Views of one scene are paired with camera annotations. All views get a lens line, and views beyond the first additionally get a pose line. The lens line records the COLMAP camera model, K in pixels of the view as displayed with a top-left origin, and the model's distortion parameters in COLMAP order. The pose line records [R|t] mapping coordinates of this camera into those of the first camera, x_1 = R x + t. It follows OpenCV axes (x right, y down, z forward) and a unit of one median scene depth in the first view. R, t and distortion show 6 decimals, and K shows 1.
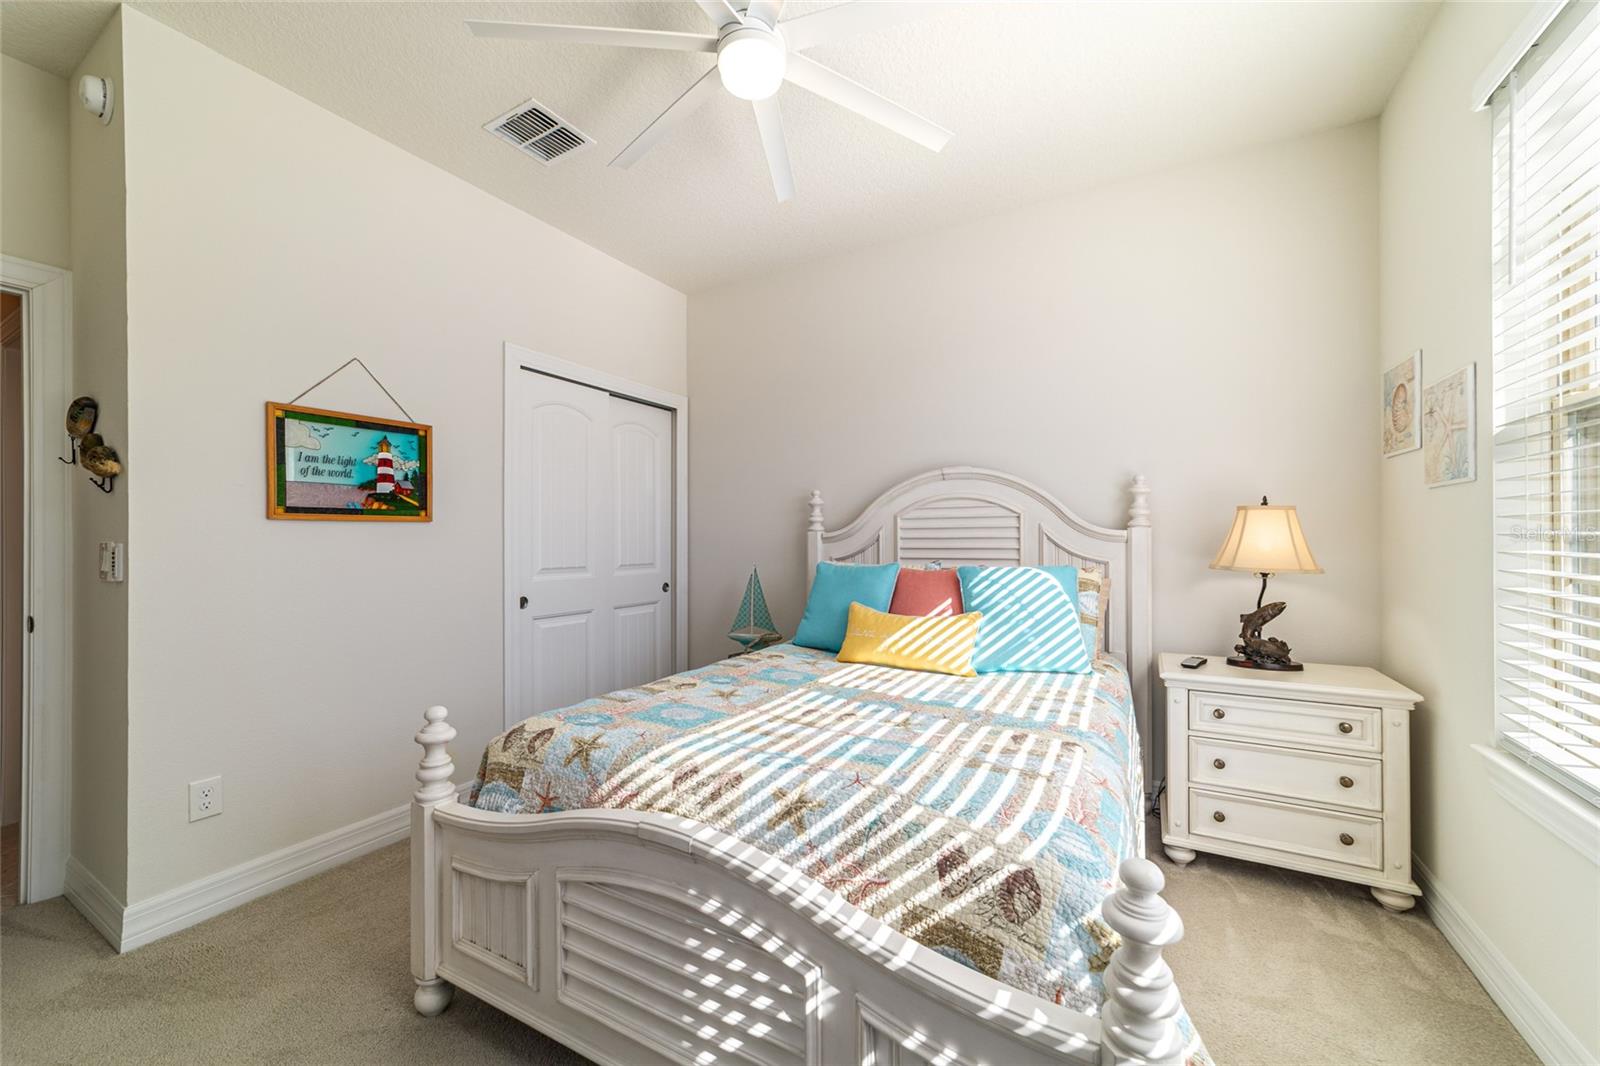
lens RADIAL K [[616.5, 0, 800.5], [0, 616.5, 524.7], [0, 0, 1]] dist [-0.017669, 0.008096]
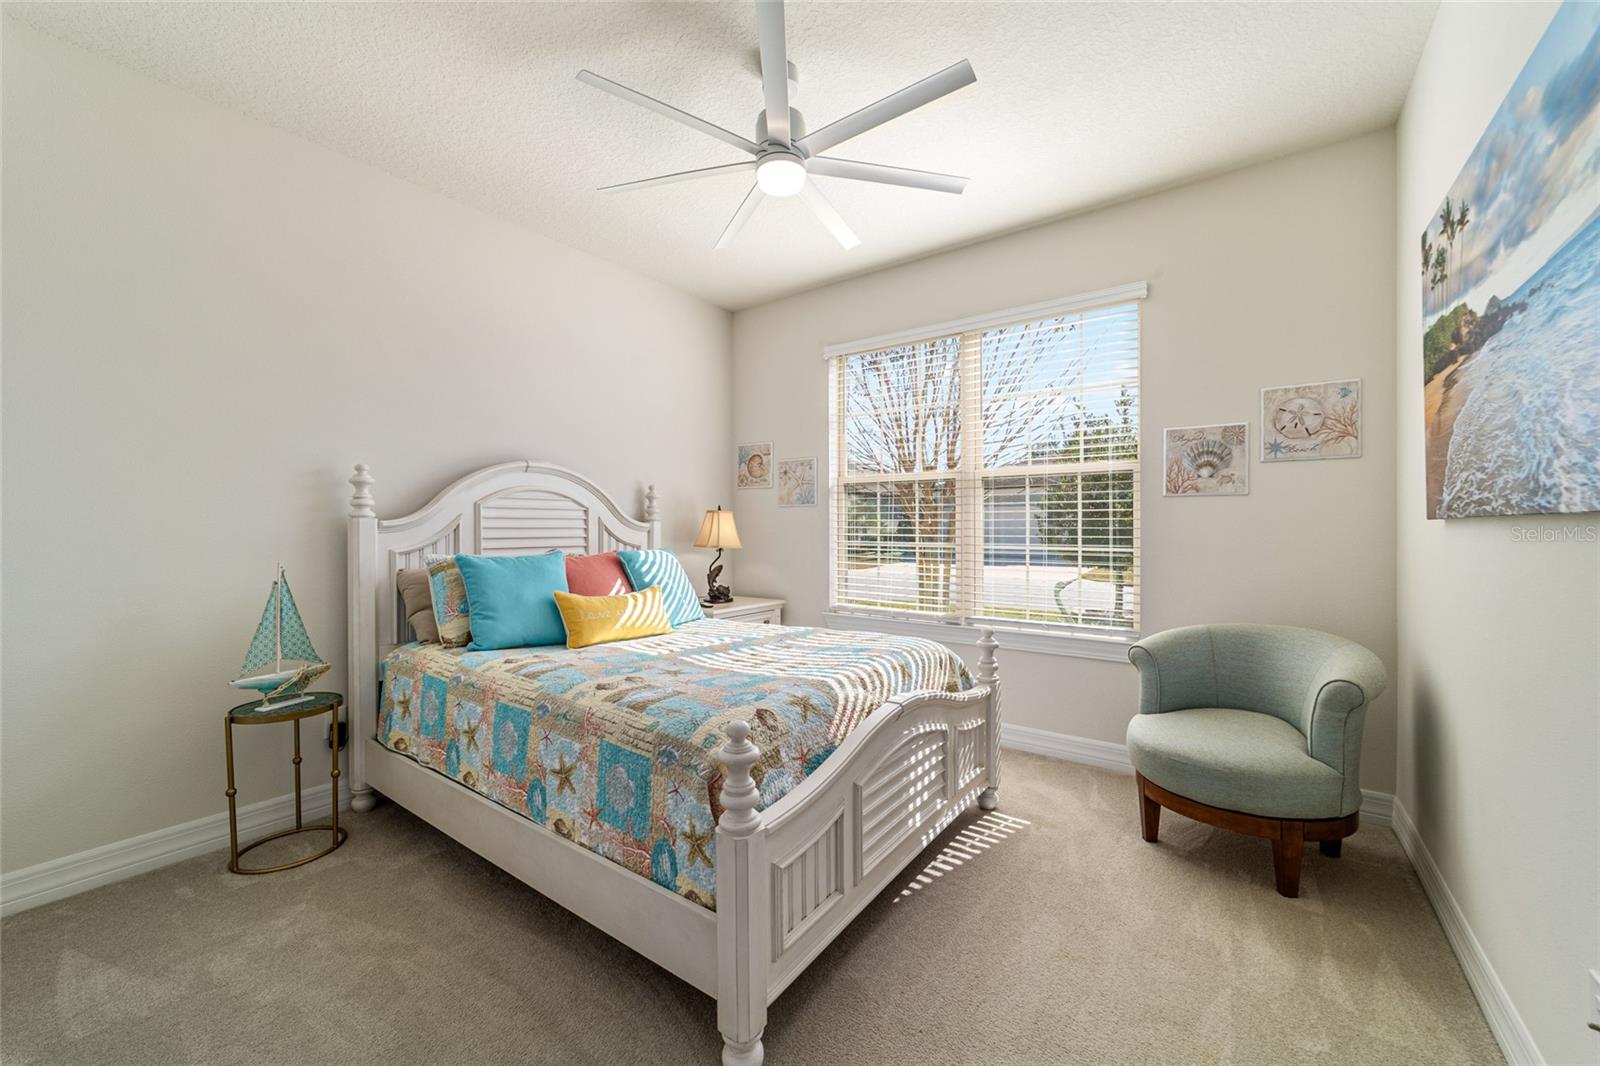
lens RADIAL K [[616.5, 0, 800.5], [0, 616.5, 524.7], [0, 0, 1]] dist [-0.017669, 0.008096]
pose [[0.121655, 0.013695, 0.992478, -0.969750], [-0.020929, 0.999718, -0.011229, 0.023825], [-0.992352, -0.019405, 0.121908, 0.555063]]
